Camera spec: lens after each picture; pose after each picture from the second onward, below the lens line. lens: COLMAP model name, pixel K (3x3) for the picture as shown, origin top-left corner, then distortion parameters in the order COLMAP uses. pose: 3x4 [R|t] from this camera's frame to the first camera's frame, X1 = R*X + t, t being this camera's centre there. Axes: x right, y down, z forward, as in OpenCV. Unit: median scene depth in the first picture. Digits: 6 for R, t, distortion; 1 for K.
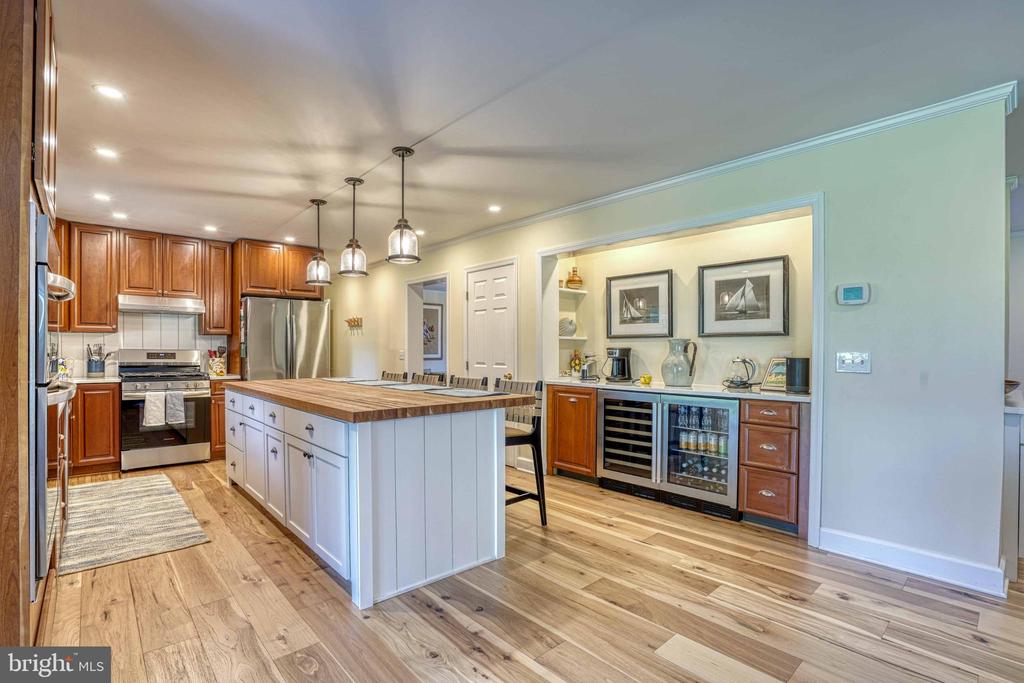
lens RADIAL K [[488.9, 0, 509.0], [0, 488.9, 353.6], [0, 0, 1]] dist [-0.052530, 0.024410]
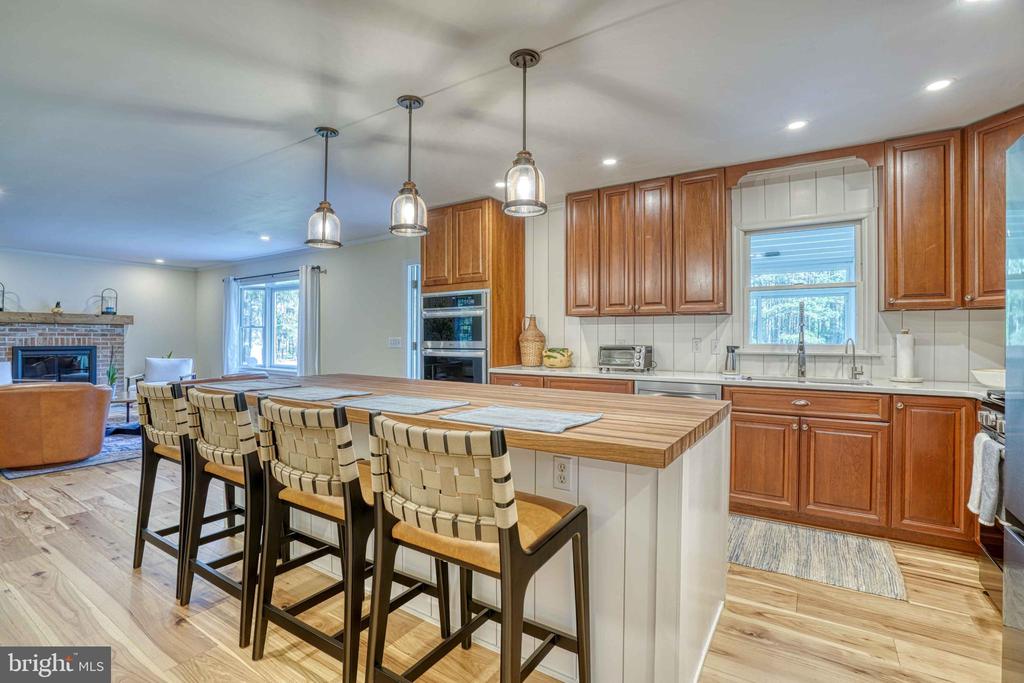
lens RADIAL K [[472.0, 0, 506.5], [0, 472.0, 344.7], [0, 0, 1]] dist [-0.056762, 0.017395]
pose [[-0.967104, 0.002726, -0.254368, -0.333304], [-0.003787, 0.999677, 0.025114, -0.016923], [0.254355, 0.025251, -0.966781, 1.999433]]
